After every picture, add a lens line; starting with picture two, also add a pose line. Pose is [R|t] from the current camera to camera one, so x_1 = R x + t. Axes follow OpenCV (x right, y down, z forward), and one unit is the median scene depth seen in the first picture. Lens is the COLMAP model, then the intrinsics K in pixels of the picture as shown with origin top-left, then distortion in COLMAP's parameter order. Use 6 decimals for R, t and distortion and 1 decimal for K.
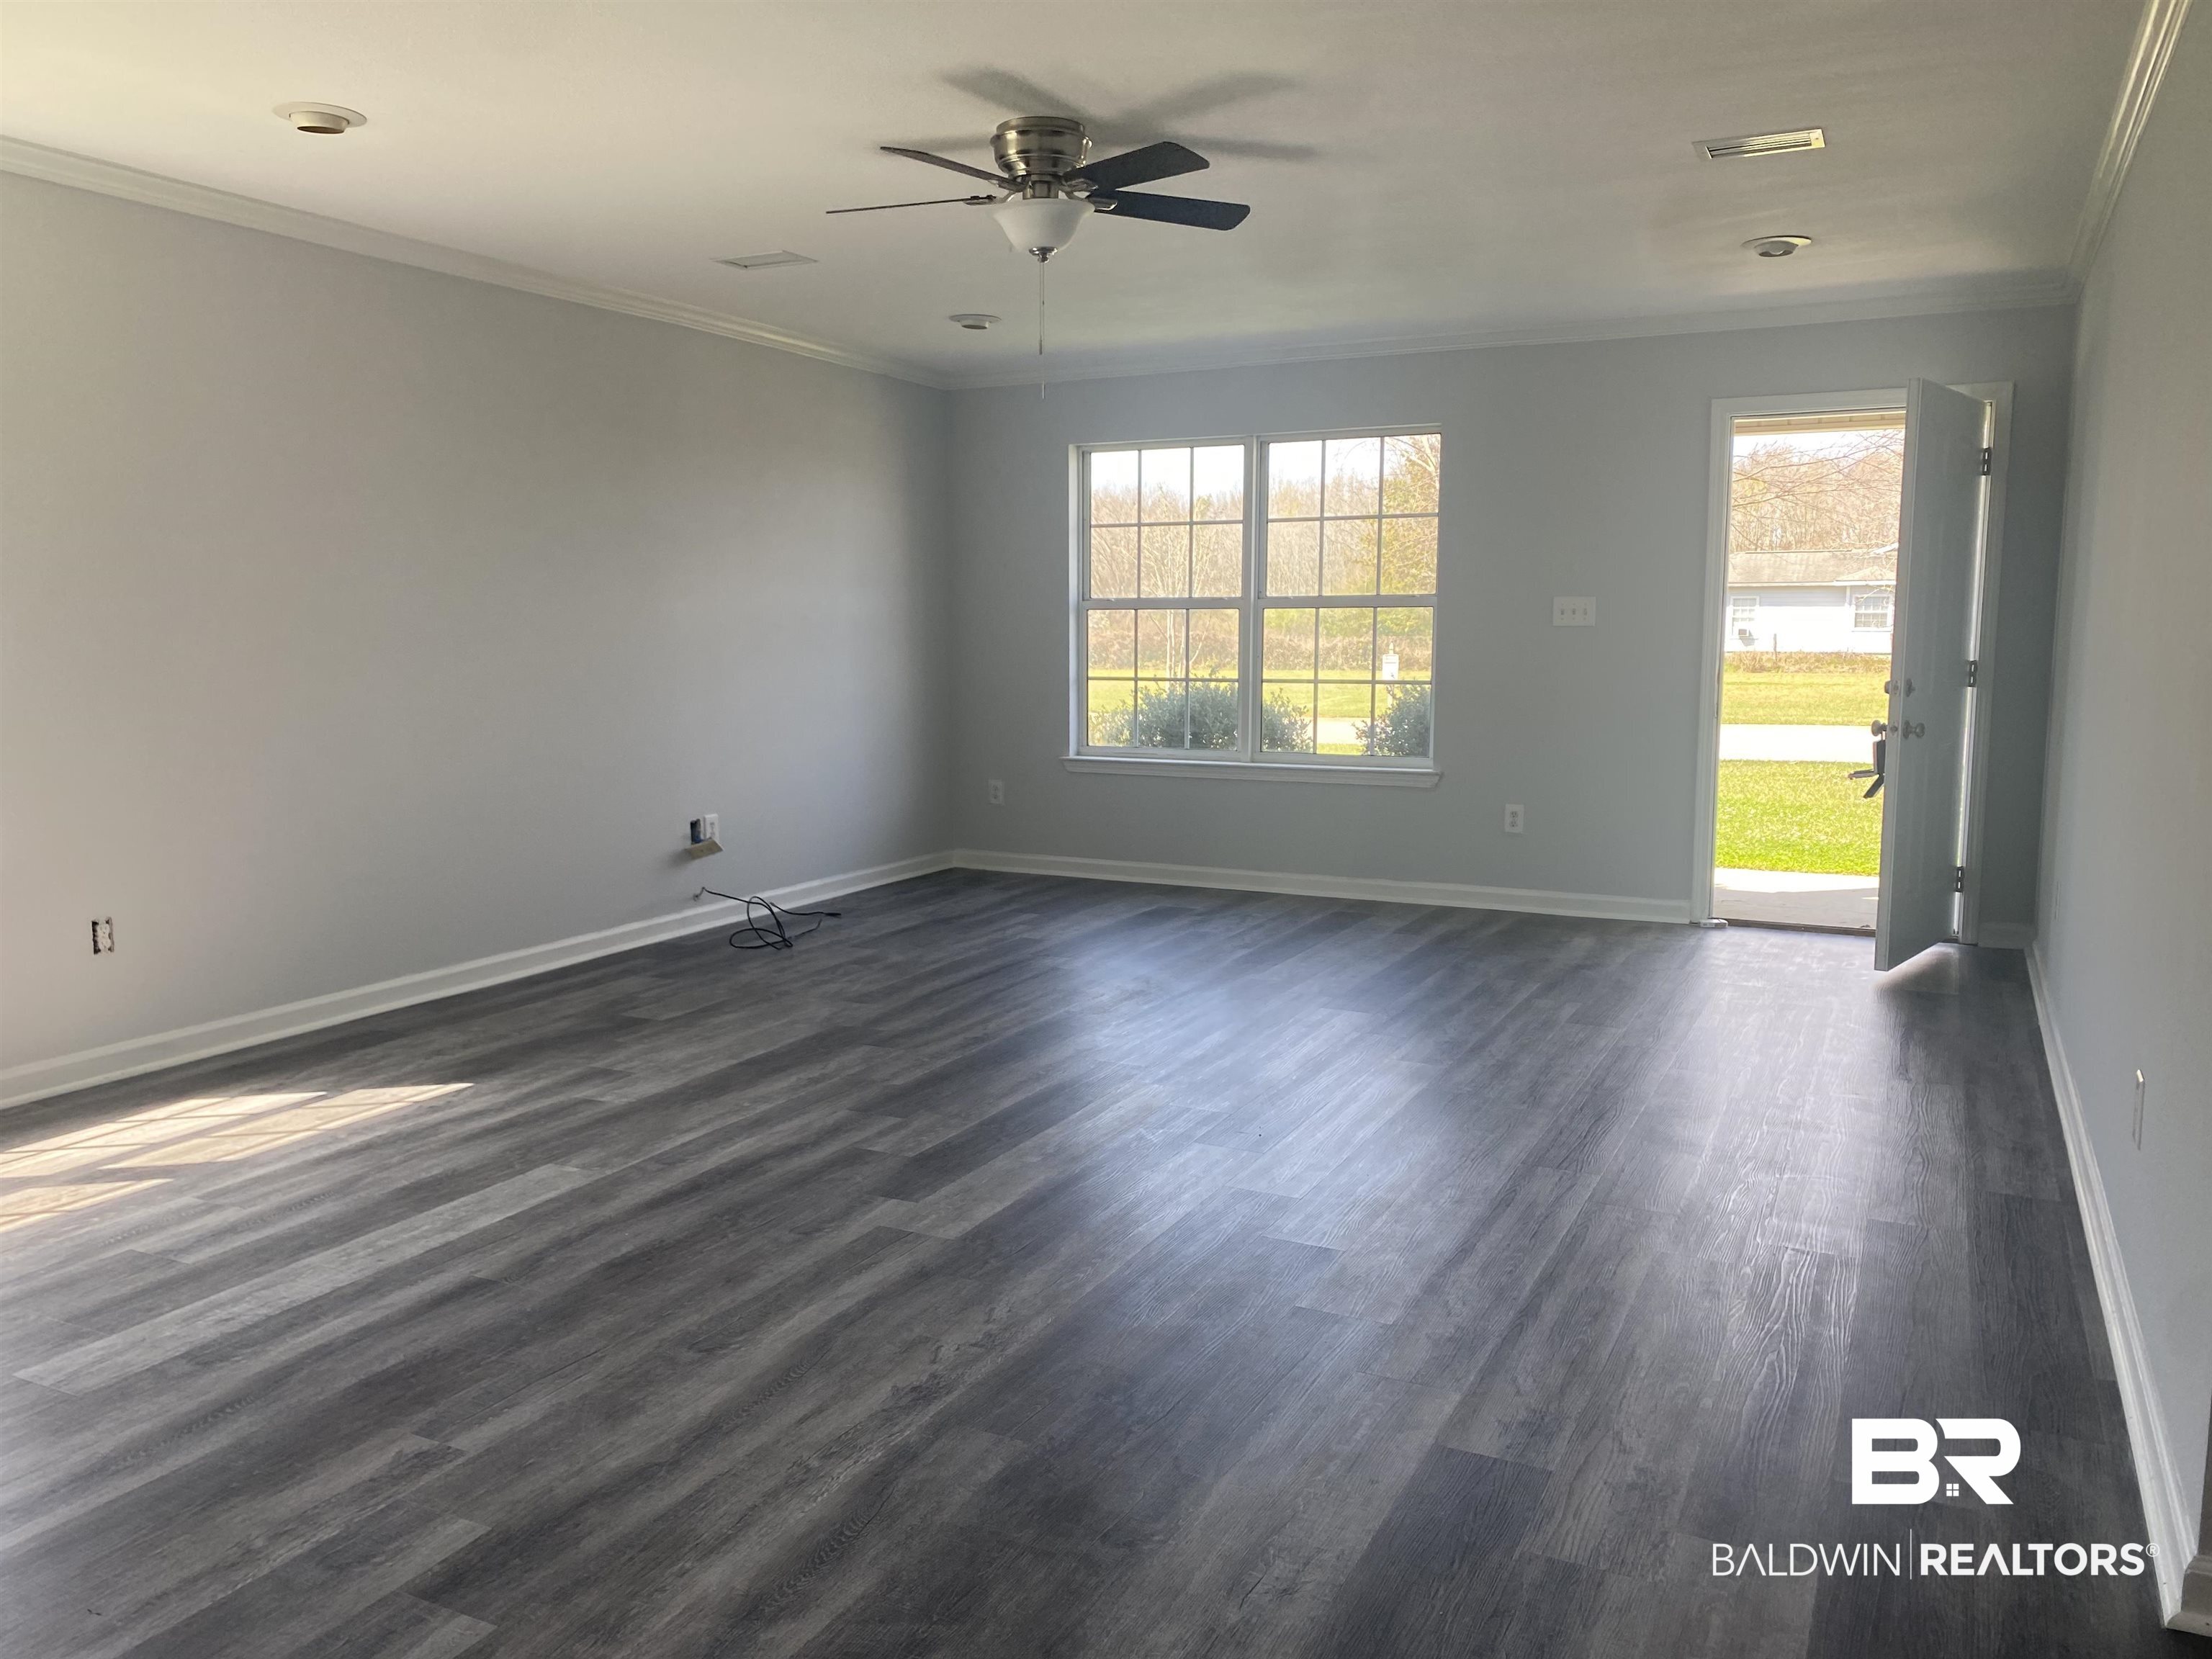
lens RADIAL K [[1704.7, 0, 1102.2], [0, 1704.7, 860.1], [0, 0, 1]] dist [0.146905, -0.288246]
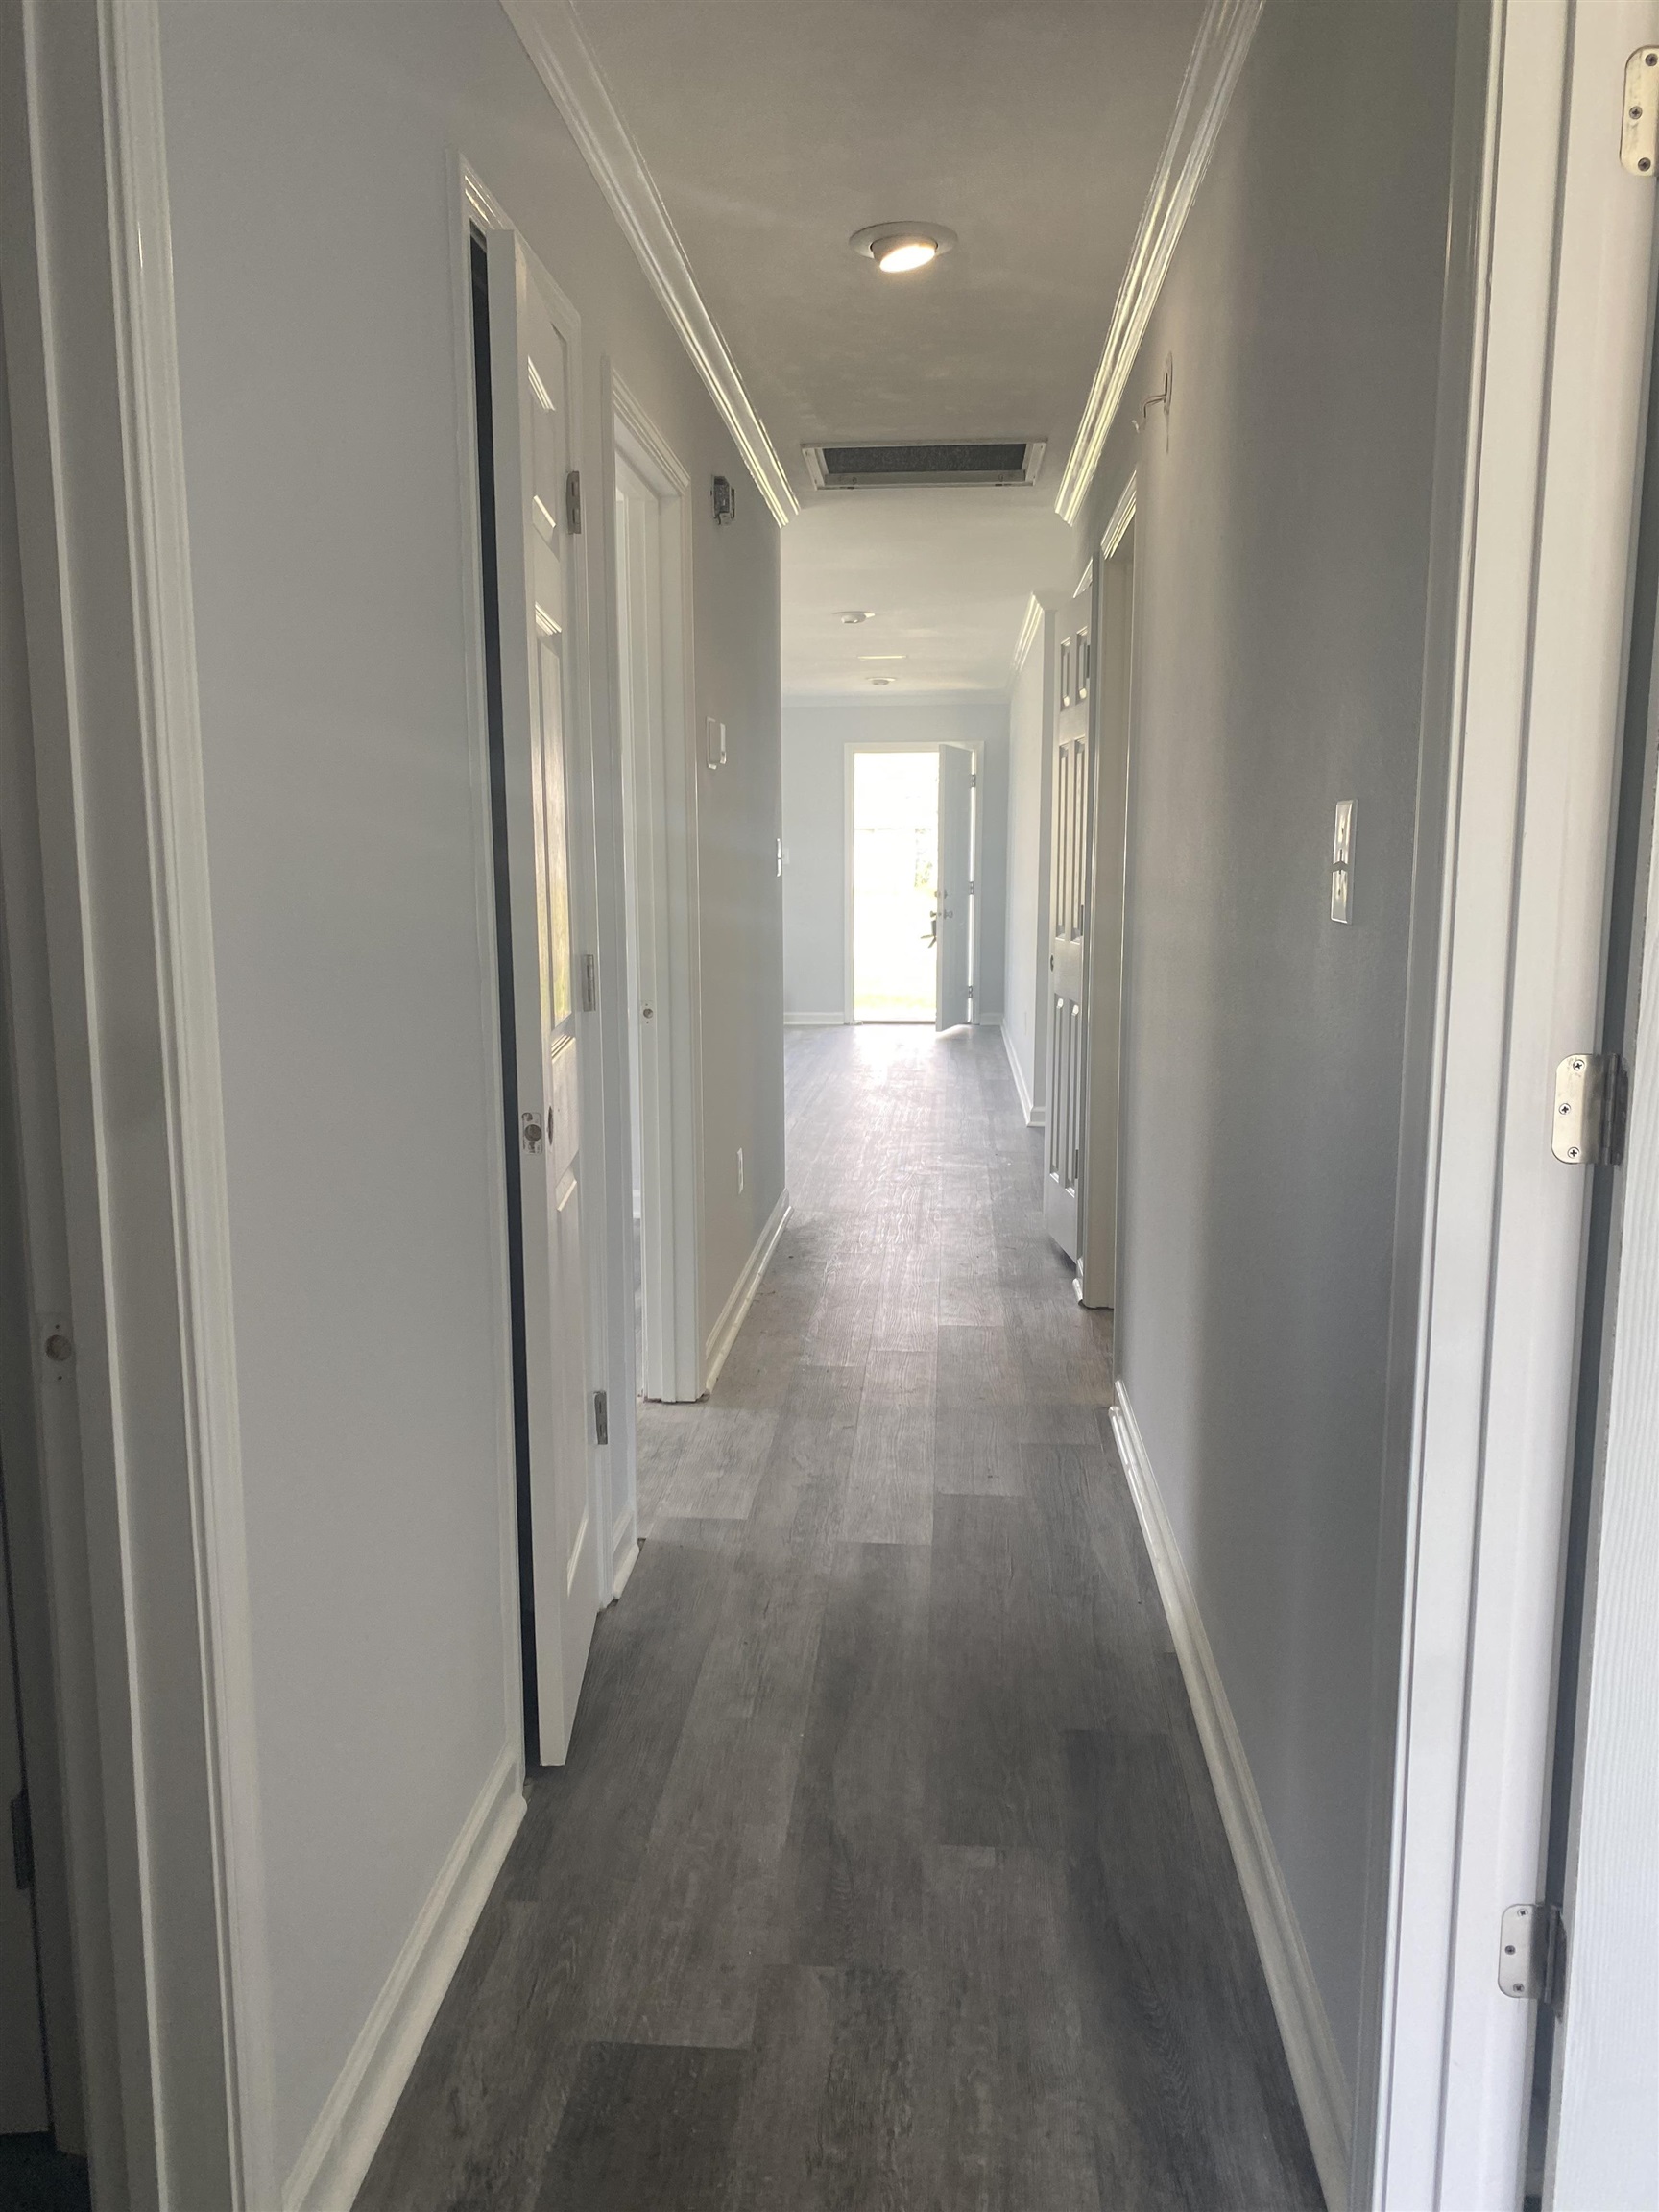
lens RADIAL K [[1704.7, 0, 829.5], [0, 1704.7, 1106.0], [0, 0, 1]] dist [0.146905, -0.288246]
pose [[0.930443, -0.054324, 0.362388, -0.401161], [0.047244, 0.998480, 0.028376, 0.084273], [-0.363379, -0.009282, 0.931595, -0.824152]]
